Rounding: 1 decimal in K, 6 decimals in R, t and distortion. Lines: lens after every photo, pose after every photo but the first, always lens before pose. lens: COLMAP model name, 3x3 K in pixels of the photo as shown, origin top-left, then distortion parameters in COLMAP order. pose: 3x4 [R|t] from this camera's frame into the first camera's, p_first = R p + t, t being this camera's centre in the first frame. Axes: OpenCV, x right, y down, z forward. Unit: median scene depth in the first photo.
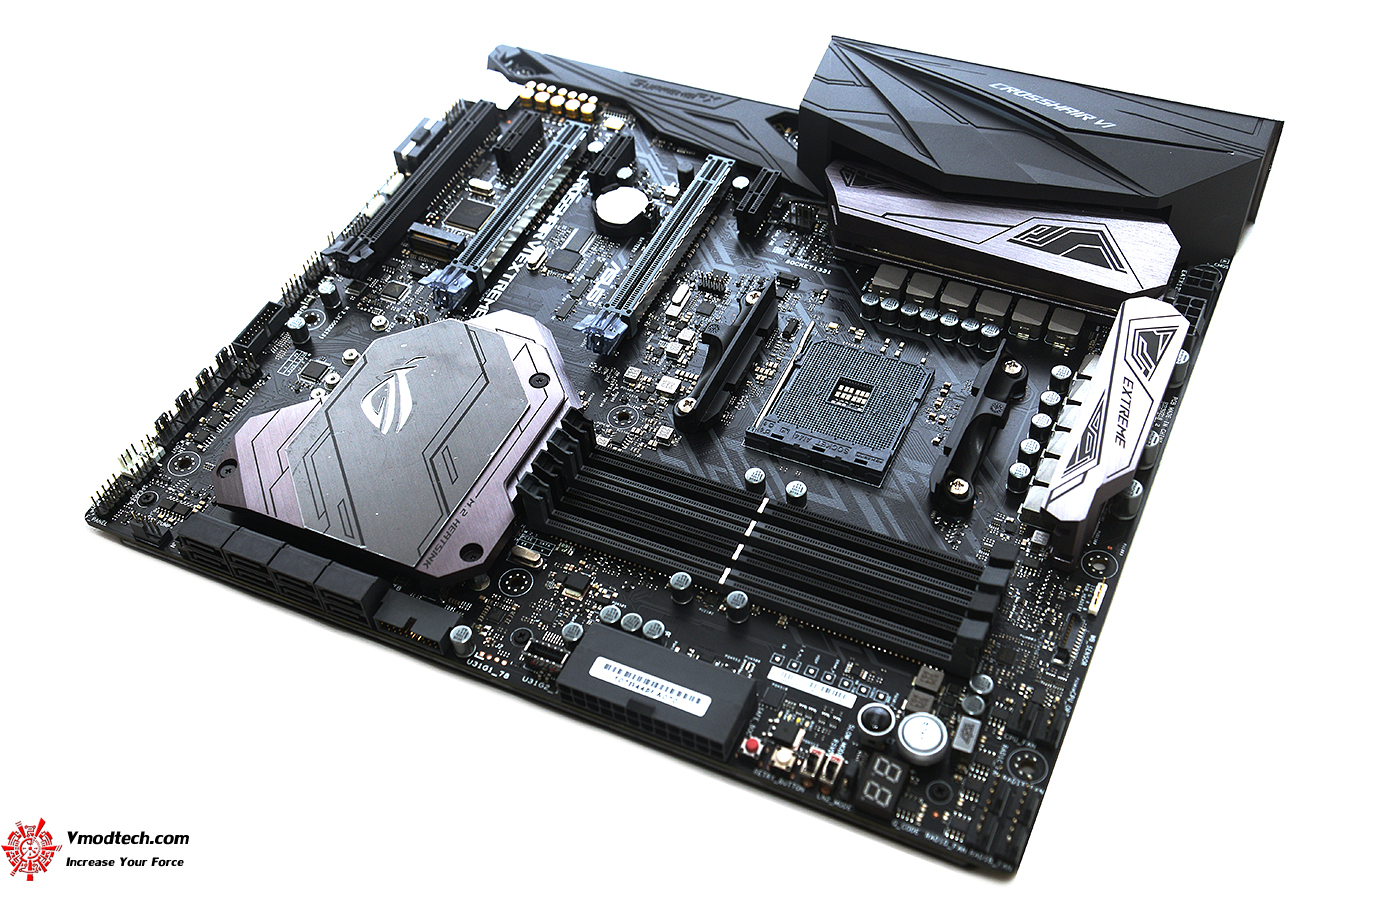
lens RADIAL K [[1506.7, 0, 689.0], [0, 1506.7, 460.0], [0, 0, 1]] dist [0.079834, 0.006354]
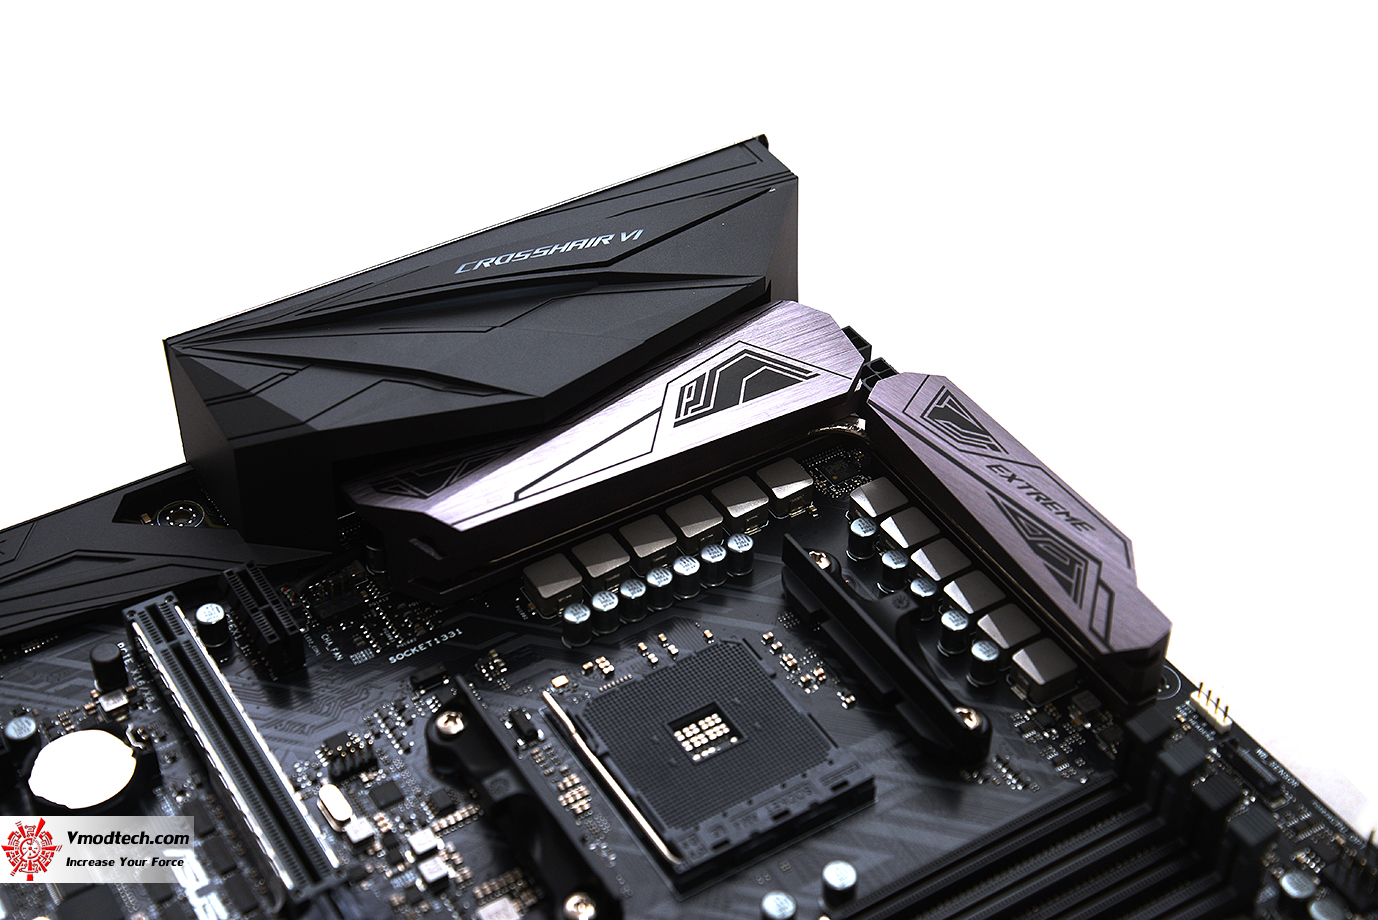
lens RADIAL K [[2212.1, 0, 685.2], [0, 2212.1, 435.7], [0, 0, 1]] dist [0.276455, 0.113611]
pose [[0.547036, -0.496504, 0.673970, -0.505951], [0.607611, 0.789311, 0.088300, -0.248992], [-0.575813, 0.361208, 0.733463, 0.293824]]
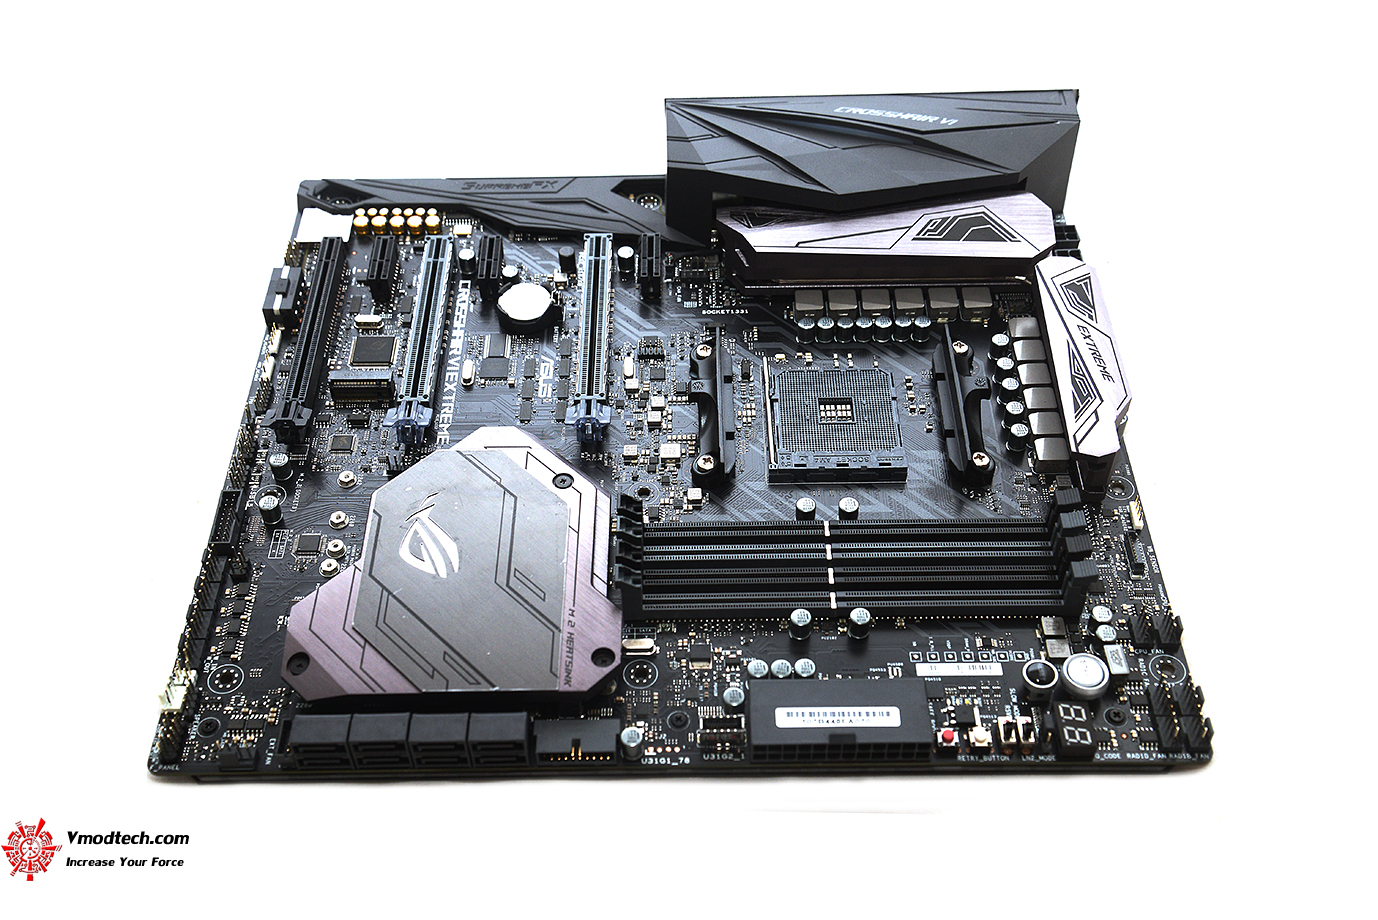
lens RADIAL K [[1506.7, 0, 689.0], [0, 1506.7, 460.0], [0, 0, 1]] dist [0.079834, 0.006354]
pose [[0.901883, -0.280650, 0.328394, -0.374653], [0.295345, 0.955376, 0.005359, -0.050222], [-0.315244, 0.092157, 0.944526, 0.031401]]
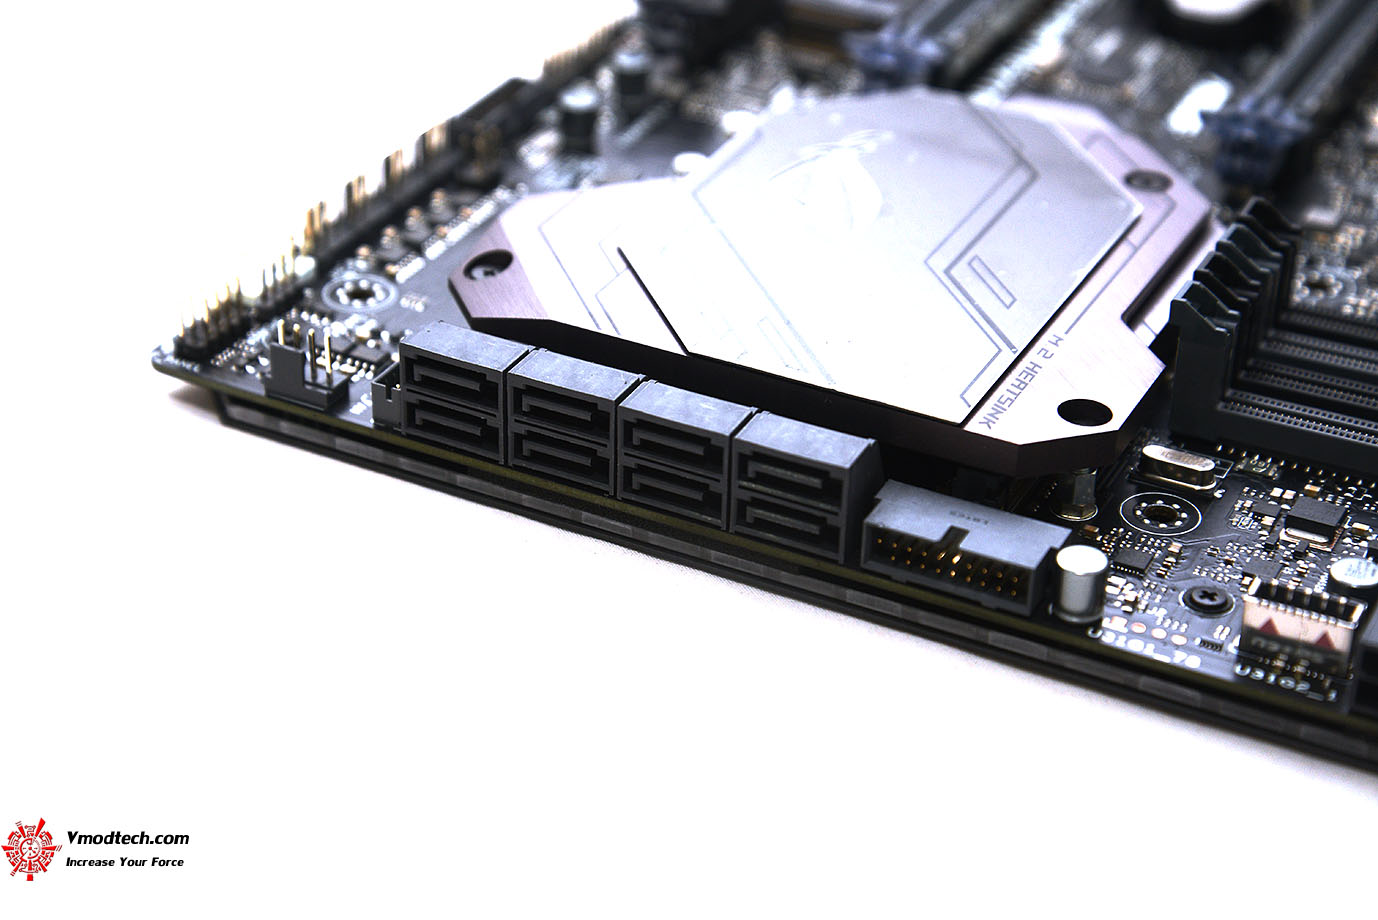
lens RADIAL K [[2717.0, 0, 689.0], [0, 2717.0, 460.0], [0, 0, 1]] dist [0.373796, 0.328852]
pose [[0.996002, 0.086820, 0.021034, -0.267770], [-0.076171, 0.948407, -0.307768, 0.320232], [-0.046669, 0.304936, 0.951229, 0.248983]]
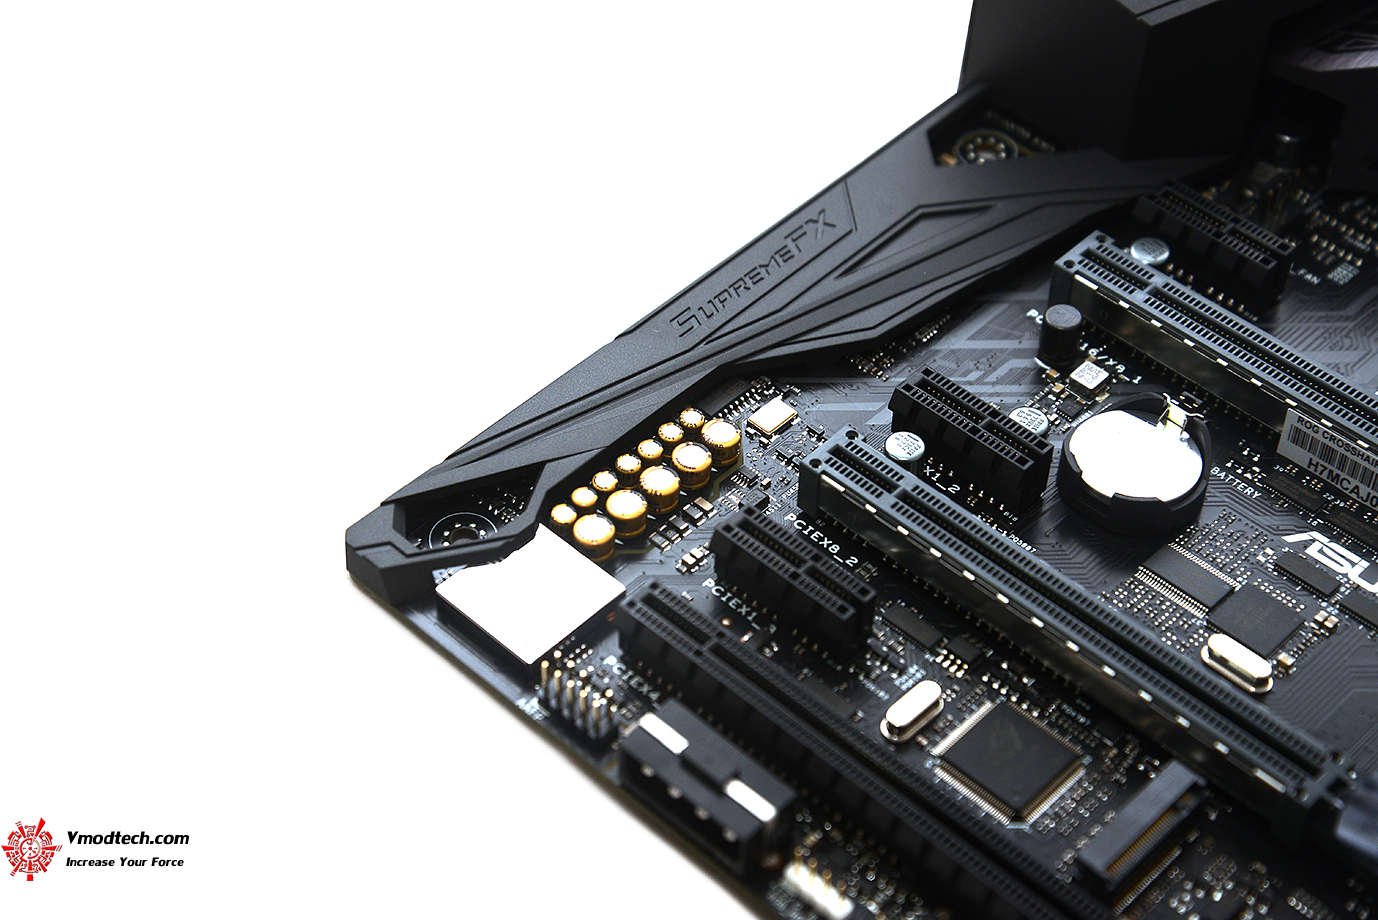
lens RADIAL K [[2633.6, 0, 689.0], [0, 2633.6, 460.0], [0, 0, 1]] dist [0.341857, 0.432673]
pose [[0.313959, -0.643991, 0.697643, -0.720632], [0.697956, 0.654689, 0.290241, -0.566830], [-0.643652, 0.395801, 0.655023, 0.739609]]
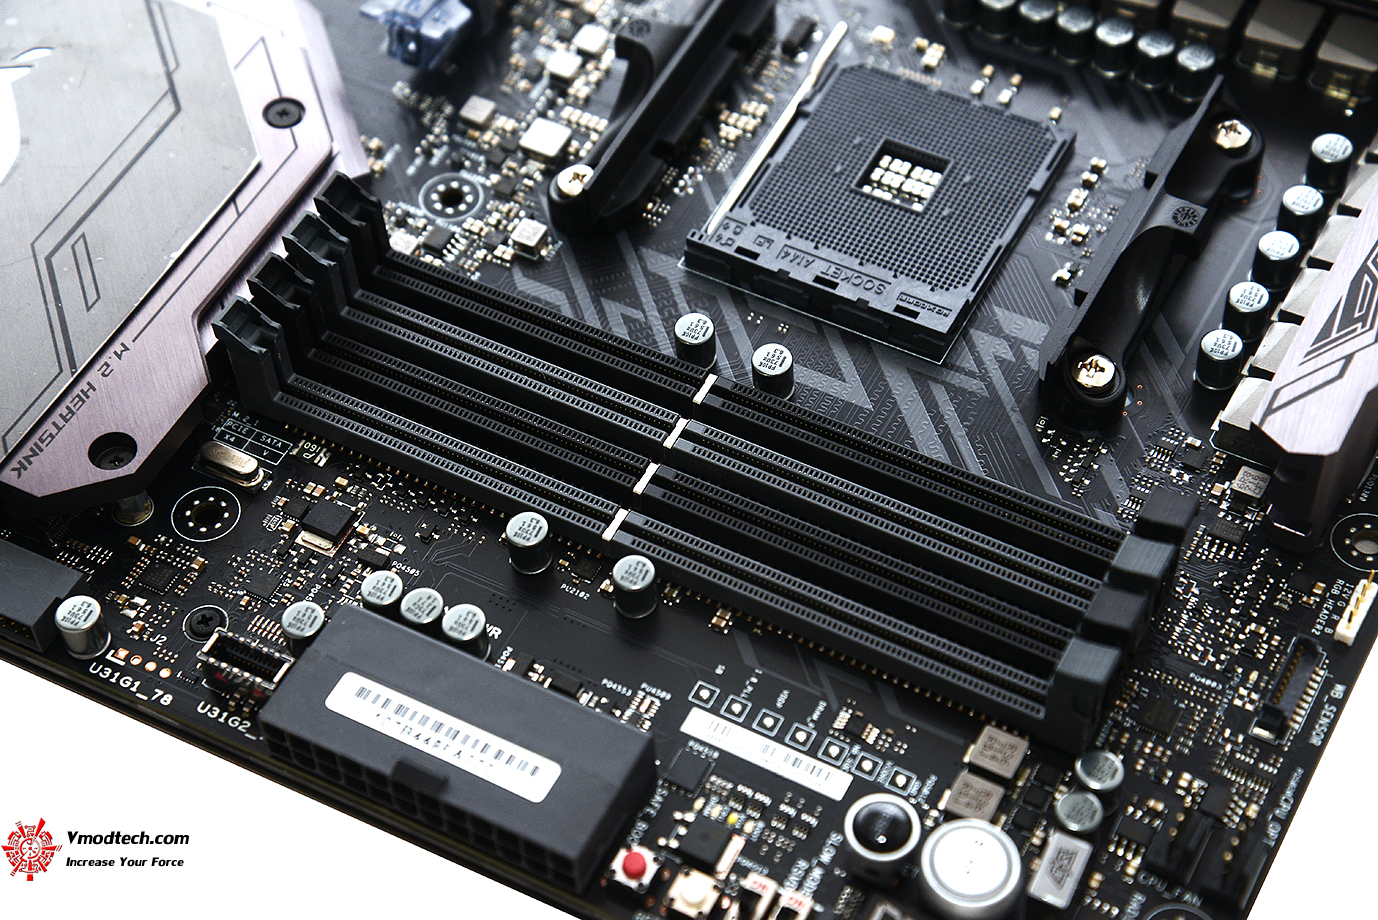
lens RADIAL K [[2717.0, 0, 689.0], [0, 2717.0, 460.0], [0, 0, 1]] dist [0.373796, 0.328852]
pose [[0.998419, 0.053955, -0.015736, 0.060208], [-0.052733, 0.996168, 0.069774, -0.009619], [0.019441, -0.068833, 0.997439, 0.086443]]
